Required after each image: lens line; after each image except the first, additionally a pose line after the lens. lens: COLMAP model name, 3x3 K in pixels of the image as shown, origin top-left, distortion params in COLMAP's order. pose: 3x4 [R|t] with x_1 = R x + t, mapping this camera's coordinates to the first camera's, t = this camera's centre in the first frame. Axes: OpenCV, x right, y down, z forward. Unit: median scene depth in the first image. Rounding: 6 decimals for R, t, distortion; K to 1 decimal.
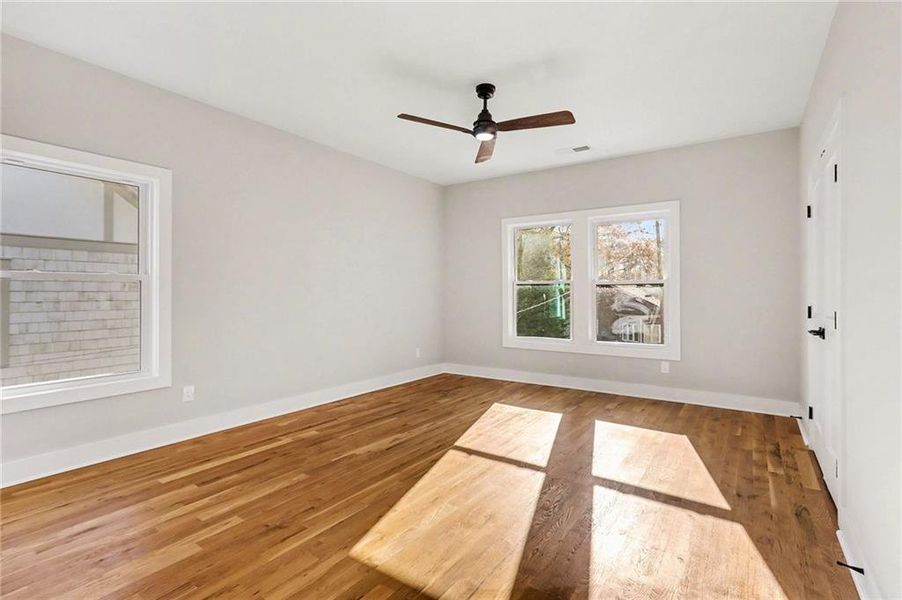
lens RADIAL K [[432.1, 0, 461.6], [0, 432.1, 296.1], [0, 0, 1]] dist [-0.034161, 0.029372]
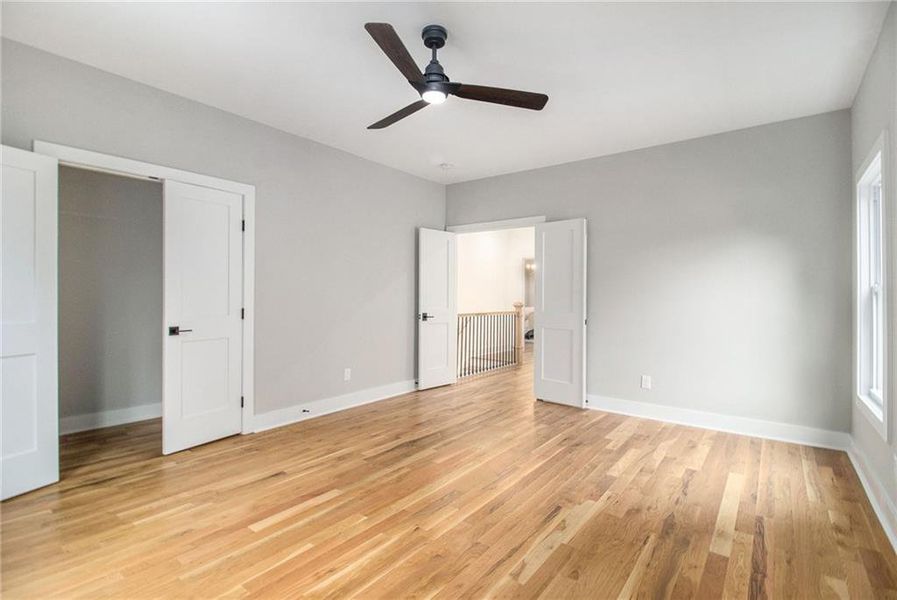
lens RADIAL K [[441.9, 0, 464.9], [0, 441.9, 300.0], [0, 0, 1]] dist [0.054040, 0.000038]
pose [[-0.999779, -0.009466, 0.018776, -0.016500], [-0.009122, 0.999790, 0.018326, -0.027919], [-0.018945, 0.018151, -0.999656, 1.885170]]
